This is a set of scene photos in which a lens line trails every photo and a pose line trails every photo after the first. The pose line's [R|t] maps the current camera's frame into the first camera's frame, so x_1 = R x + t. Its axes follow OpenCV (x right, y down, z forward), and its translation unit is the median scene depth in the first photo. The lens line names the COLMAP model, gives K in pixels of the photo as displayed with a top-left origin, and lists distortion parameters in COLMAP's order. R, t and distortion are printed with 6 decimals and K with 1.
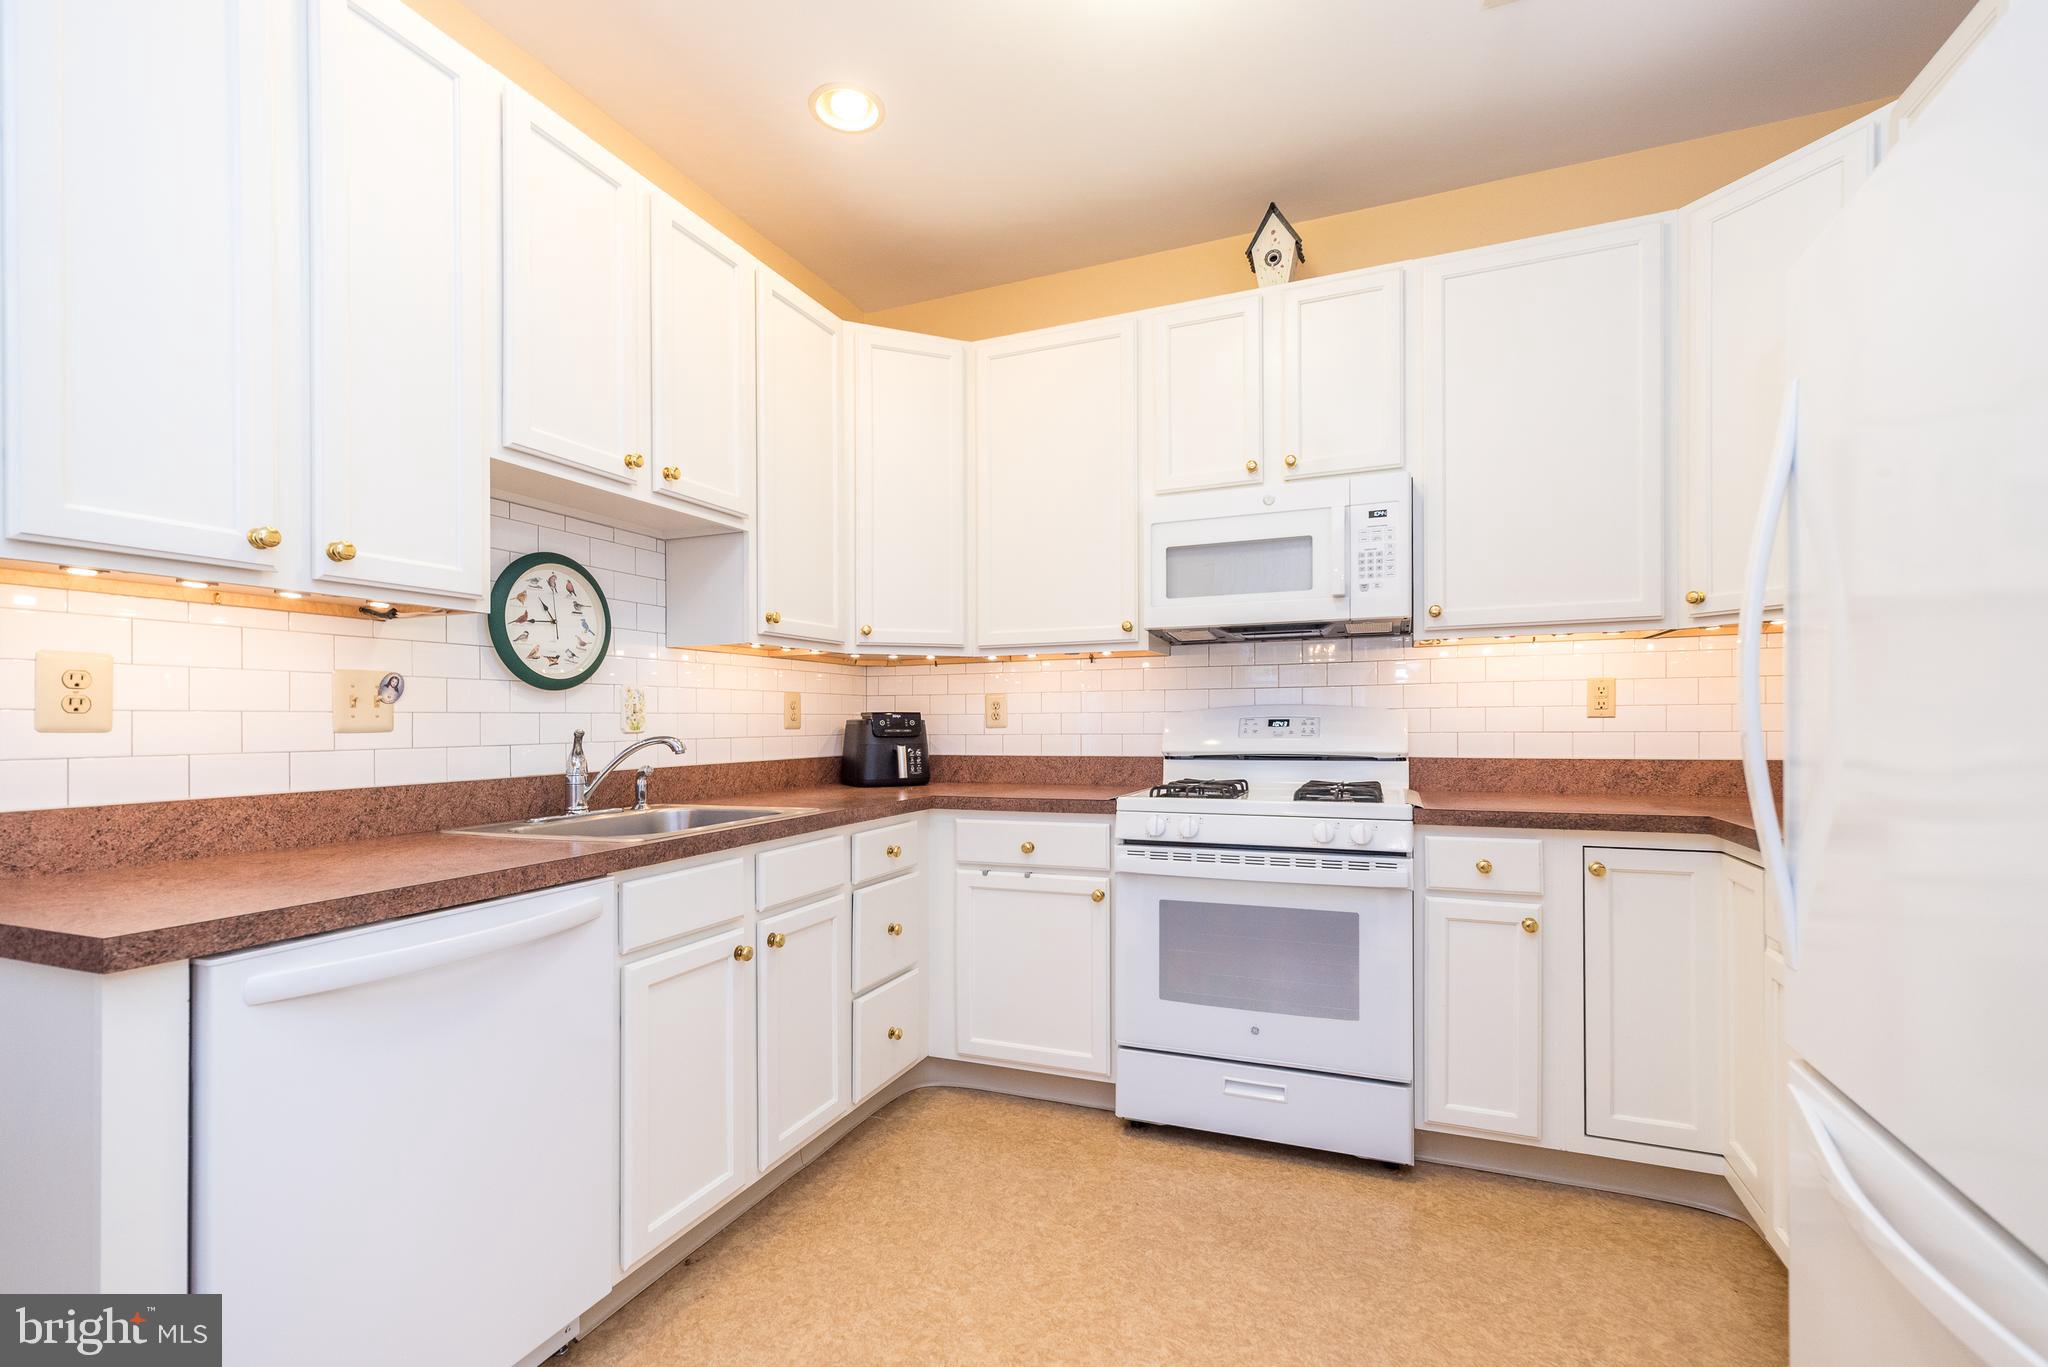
lens RADIAL K [[882.4, 0, 1037.0], [0, 882.4, 693.4], [0, 0, 1]] dist [0.006610, 0.001358]
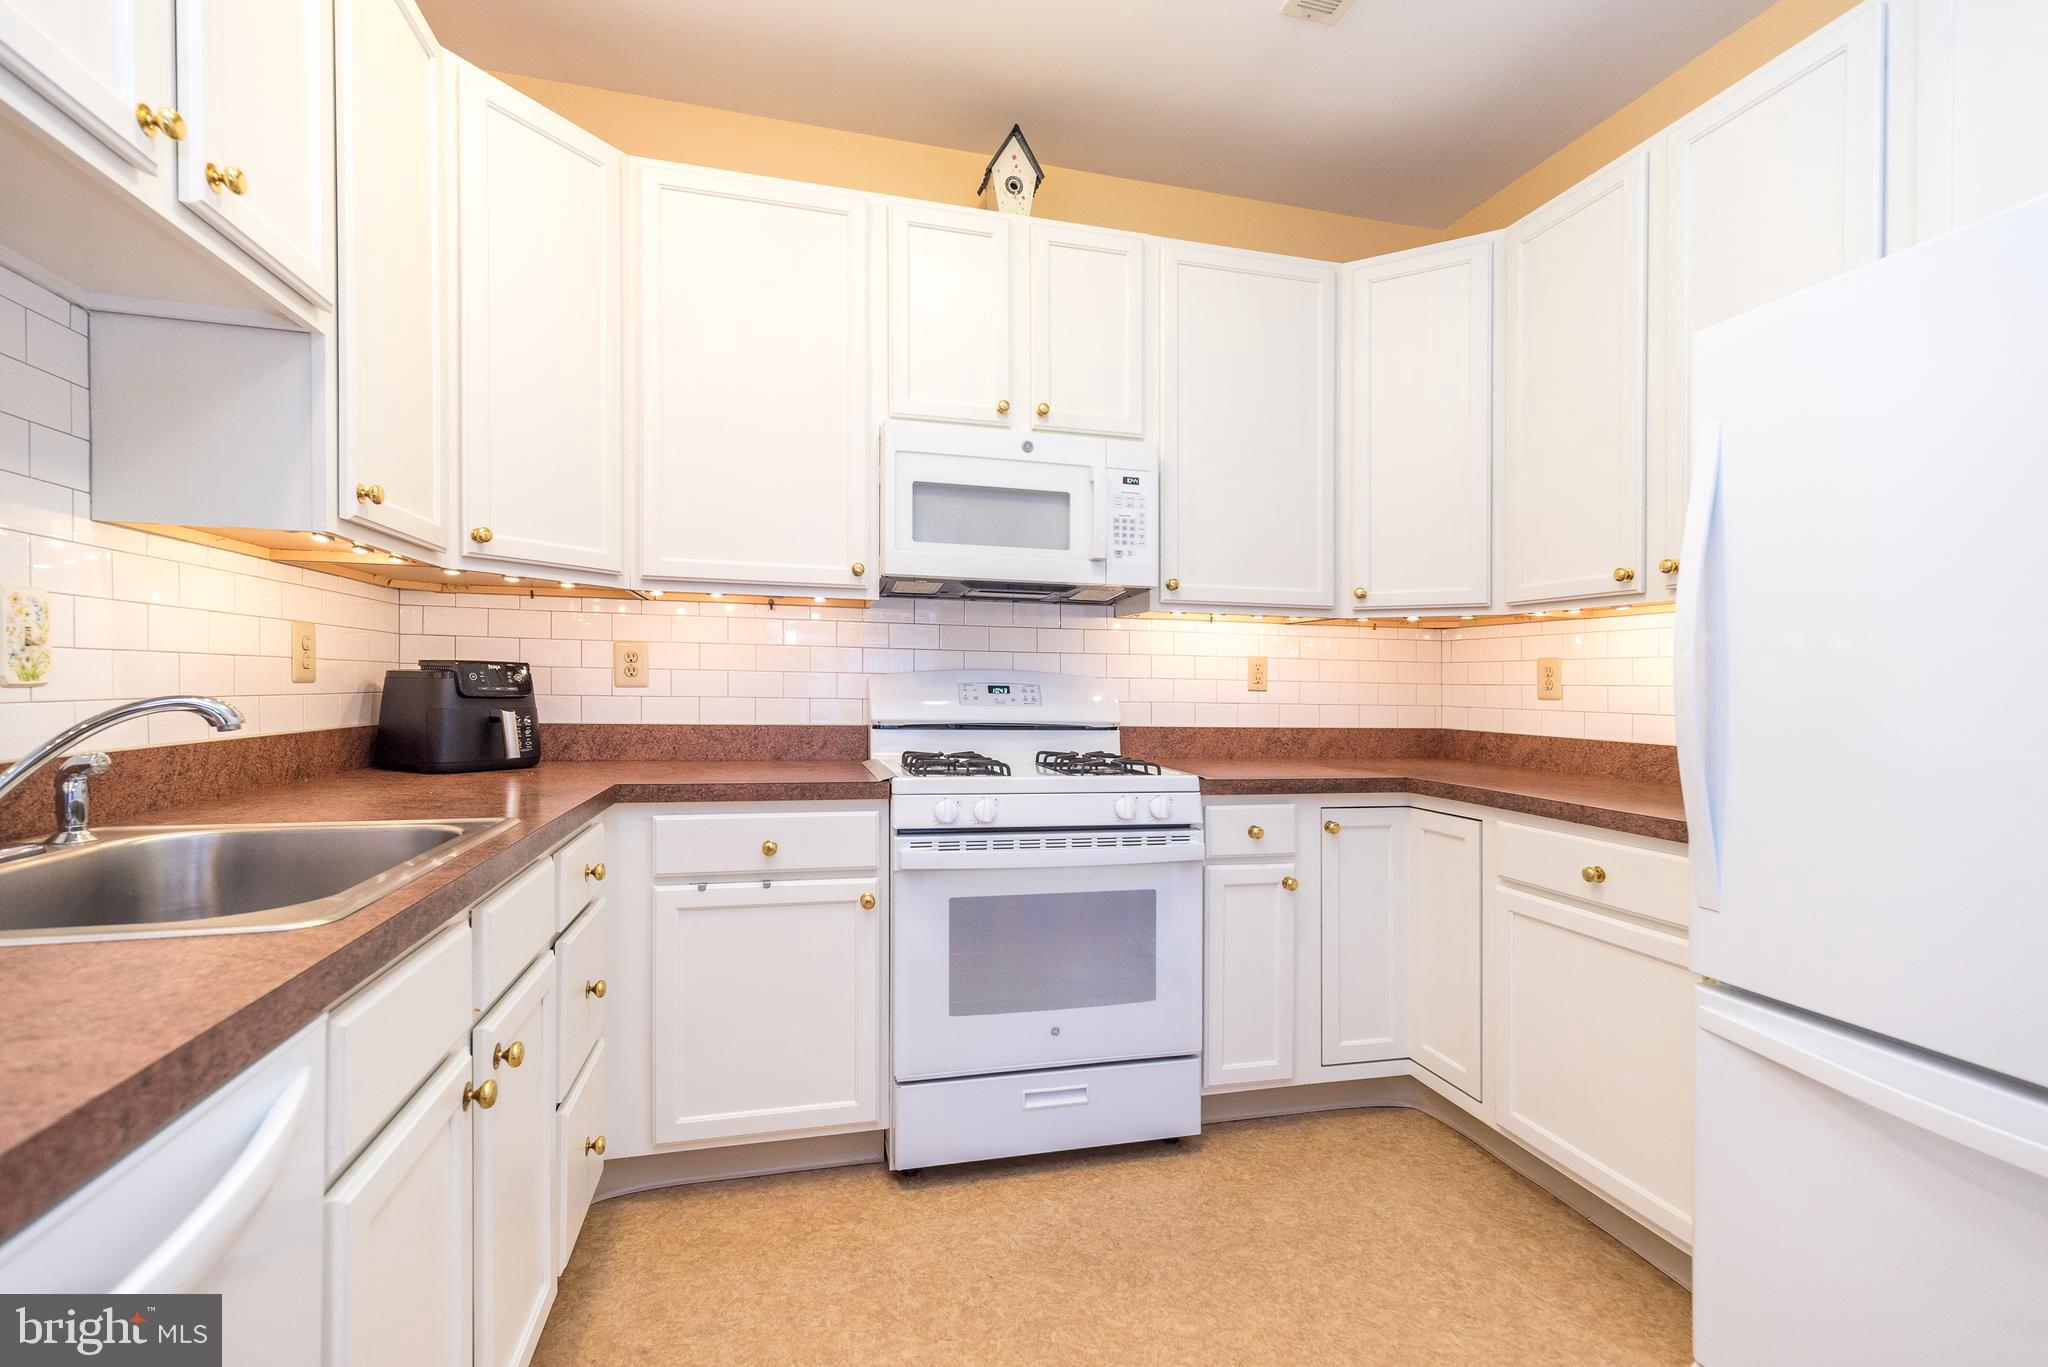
lens RADIAL K [[882.4, 0, 1032.2], [0, 882.4, 673.3], [0, 0, 1]] dist [0.006610, 0.001358]
pose [[0.811434, 0.031338, 0.583603, -0.273461], [-0.043695, 0.999020, 0.007109, 0.009397], [-0.582809, -0.031269, 0.812008, 0.257353]]
